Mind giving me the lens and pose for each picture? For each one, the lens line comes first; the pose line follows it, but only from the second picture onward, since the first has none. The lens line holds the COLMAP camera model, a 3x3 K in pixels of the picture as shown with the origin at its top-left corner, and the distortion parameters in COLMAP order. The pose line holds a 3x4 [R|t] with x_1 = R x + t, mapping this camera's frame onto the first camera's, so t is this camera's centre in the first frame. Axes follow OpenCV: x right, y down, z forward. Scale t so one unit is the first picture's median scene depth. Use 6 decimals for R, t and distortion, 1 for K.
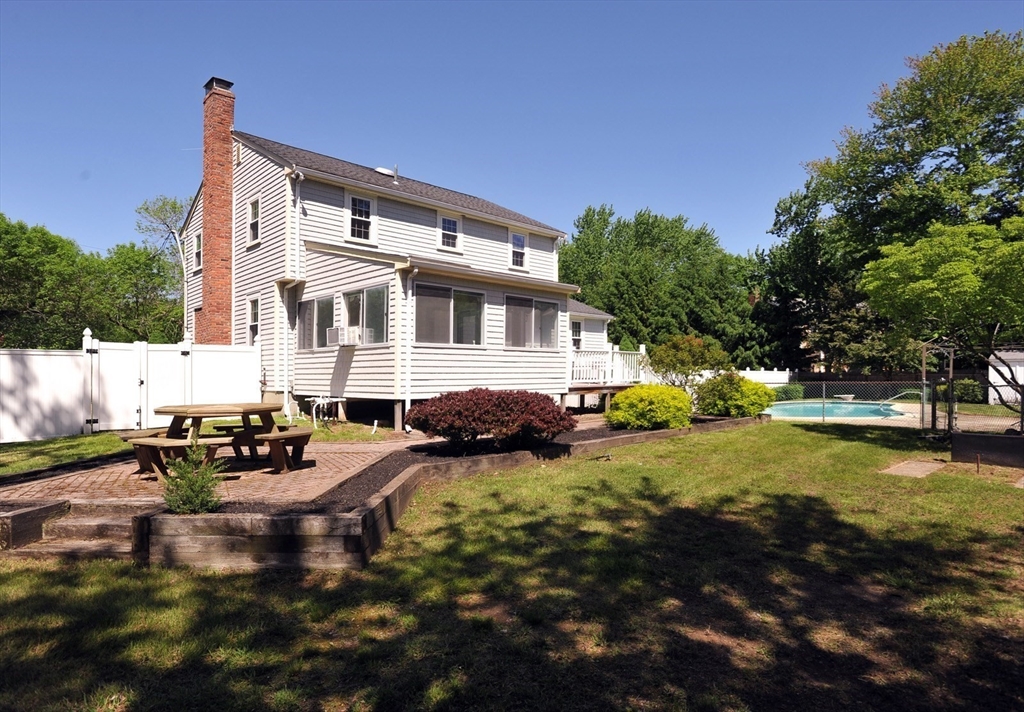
lens RADIAL K [[641.2, 0, 512.0], [0, 641.2, 356.0], [0, 0, 1]] dist [-0.088456, 0.000292]
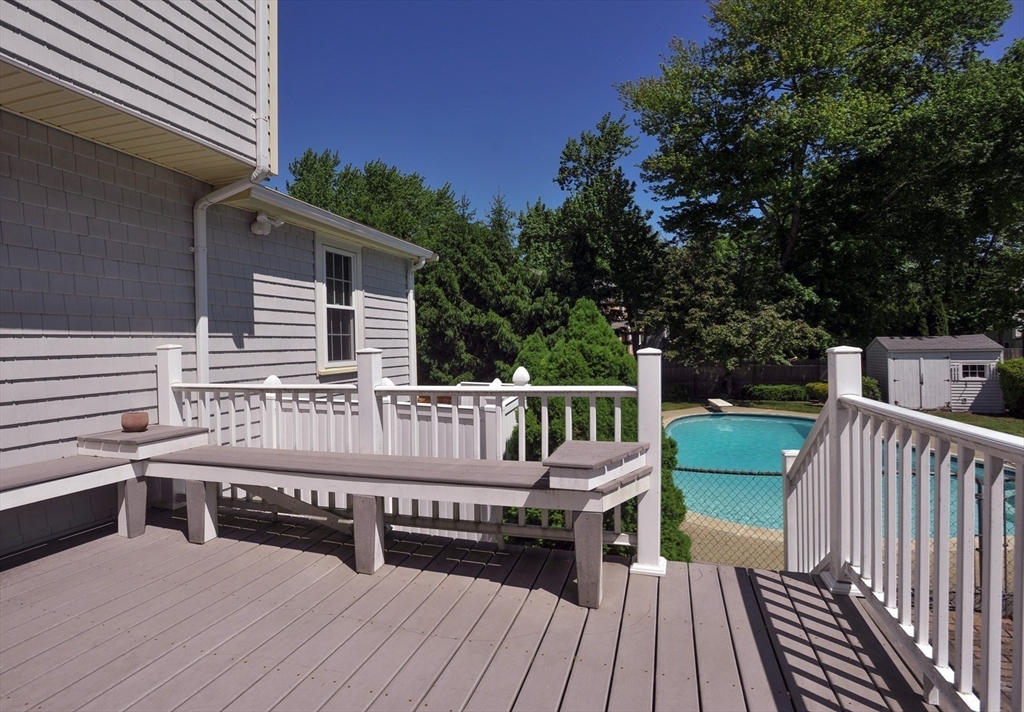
lens RADIAL K [[641.2, 0, 512.0], [0, 641.2, 356.0], [0, 0, 1]] dist [-0.088456, 0.000292]
pose [[0.904636, -0.014606, 0.425935, 0.022039], [-0.000554, 0.999371, 0.035448, -0.007869], [-0.426185, -0.032303, 0.904059, 0.324842]]
